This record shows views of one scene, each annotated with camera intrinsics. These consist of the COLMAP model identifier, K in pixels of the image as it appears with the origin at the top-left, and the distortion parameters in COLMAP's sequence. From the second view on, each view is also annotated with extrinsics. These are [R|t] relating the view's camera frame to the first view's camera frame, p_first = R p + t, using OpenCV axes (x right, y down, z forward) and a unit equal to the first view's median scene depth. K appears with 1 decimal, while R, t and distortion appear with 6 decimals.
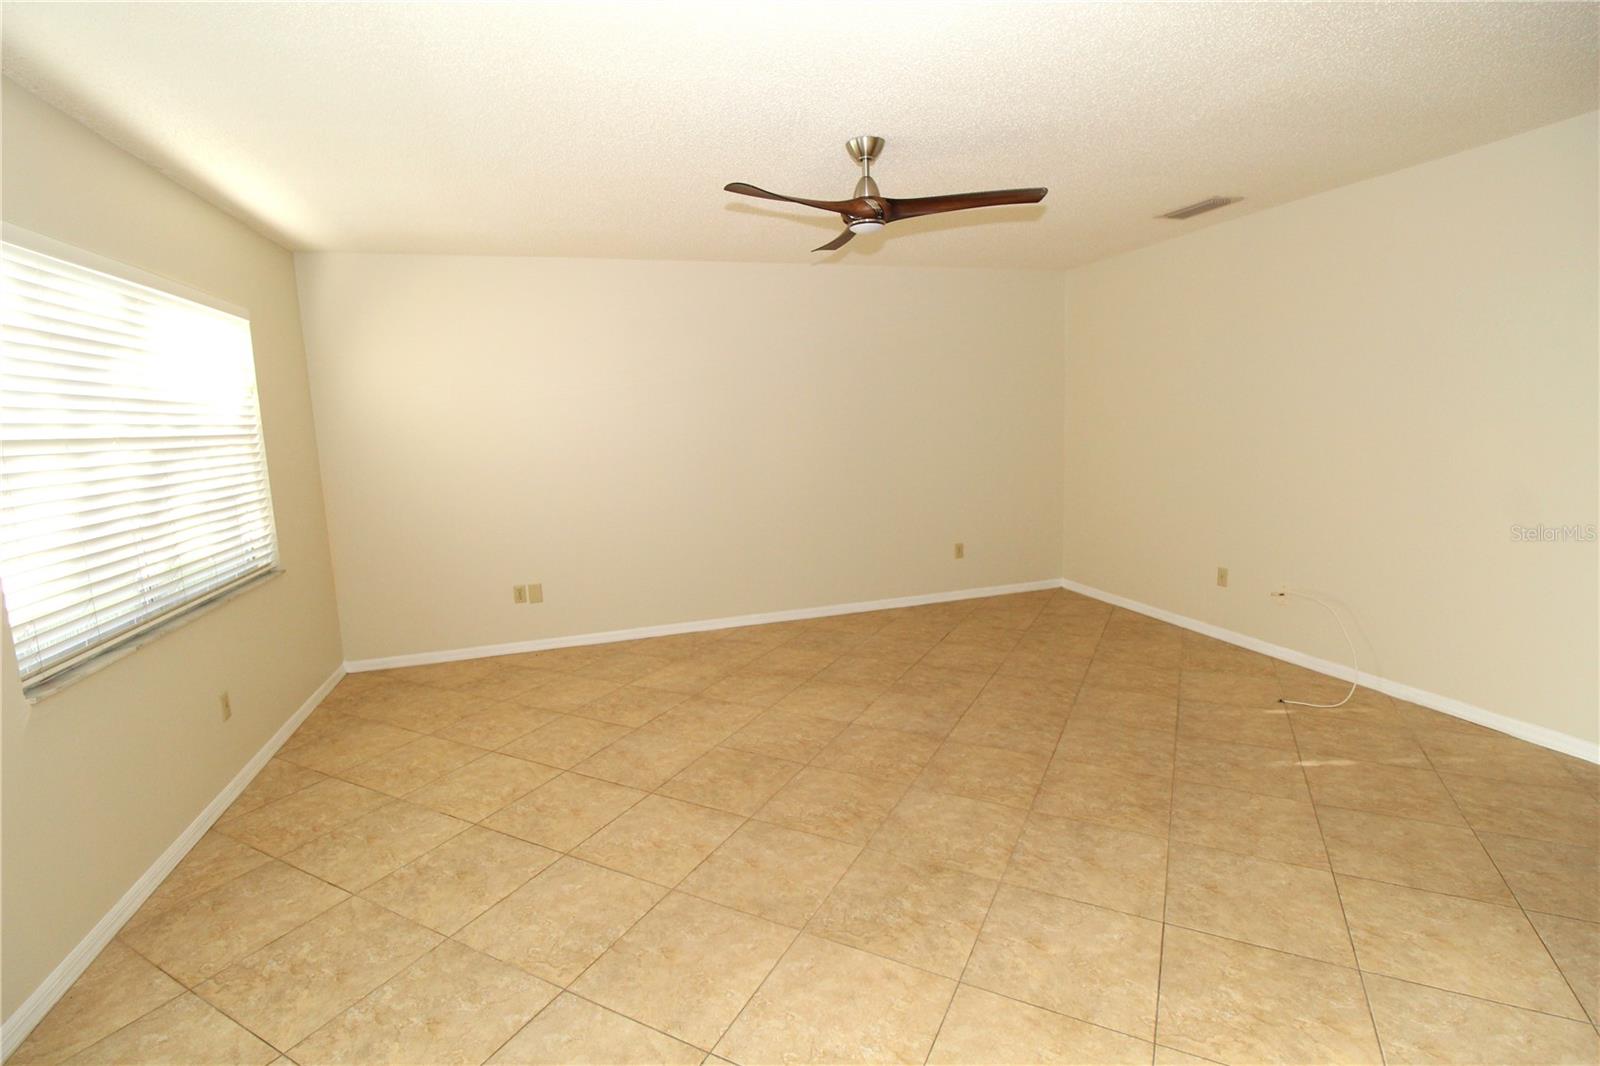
lens RADIAL K [[747.1, 0, 788.8], [0, 747.1, 533.7], [0, 0, 1]] dist [-0.012378, -0.002659]
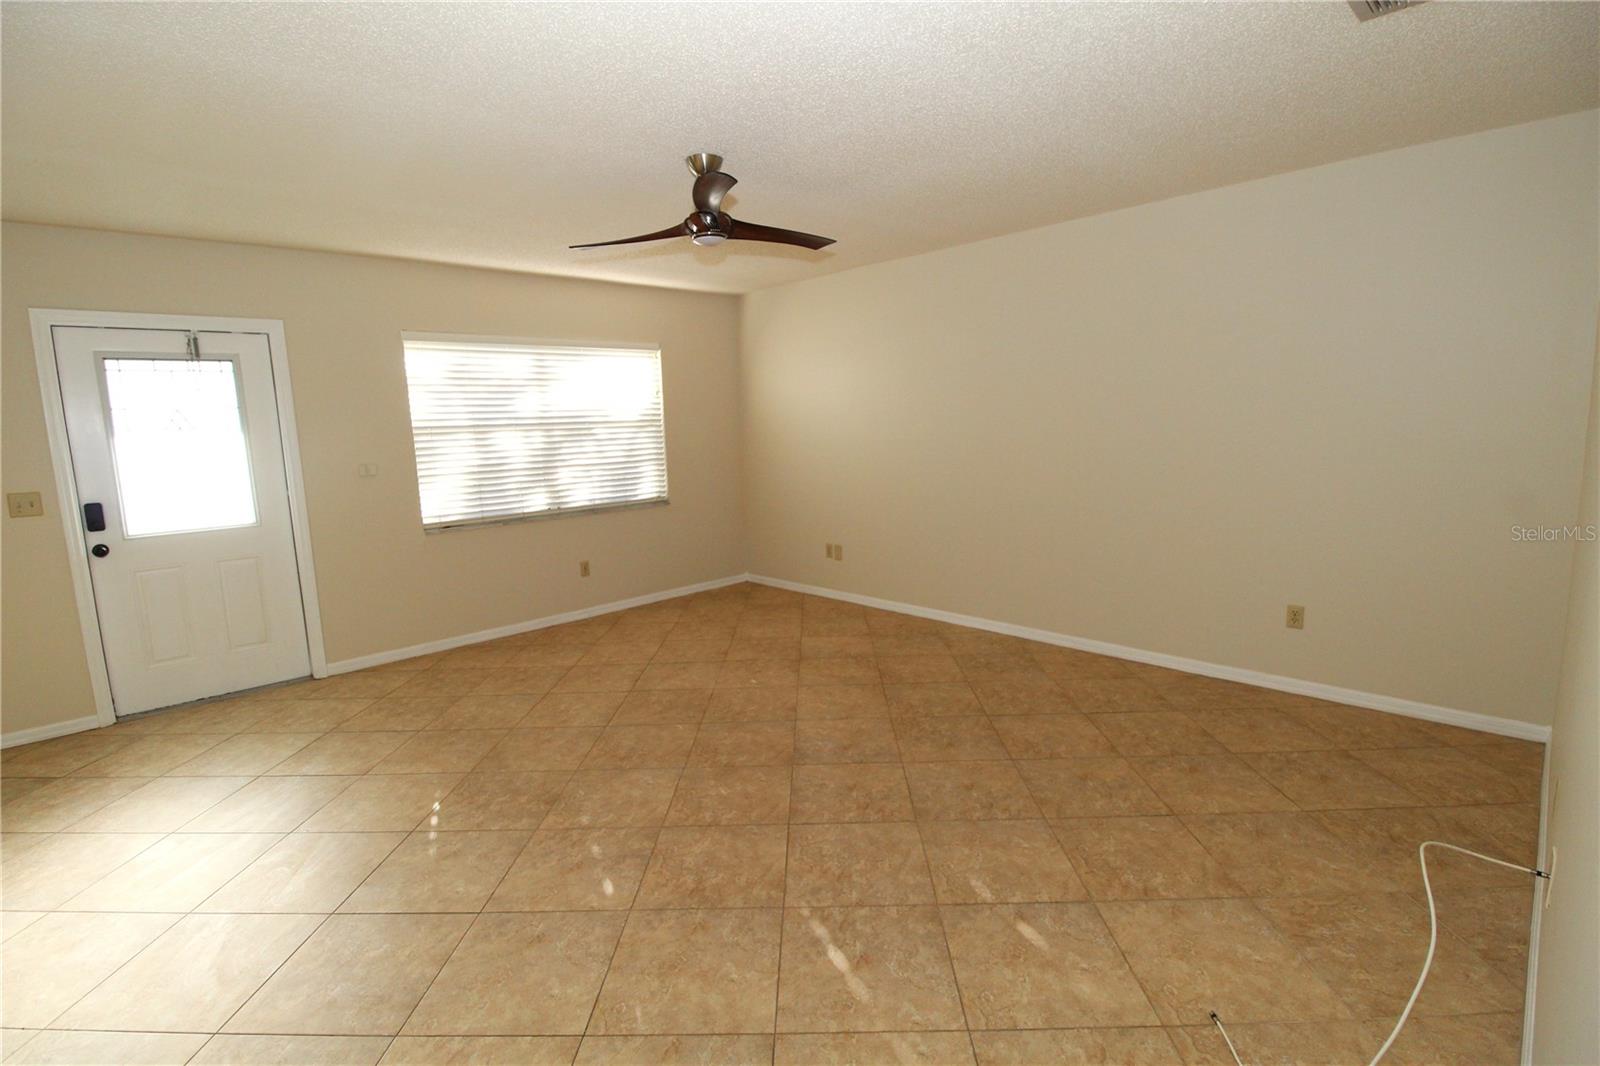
lens RADIAL K [[747.1, 0, 801.9], [0, 747.1, 500.8], [0, 0, 1]] dist [-0.012378, -0.002659]
pose [[0.447317, 0.117953, -0.886563, 0.944758], [-0.118172, 0.990369, 0.072140, -0.112726], [0.886534, 0.072498, 0.456948, 0.526715]]
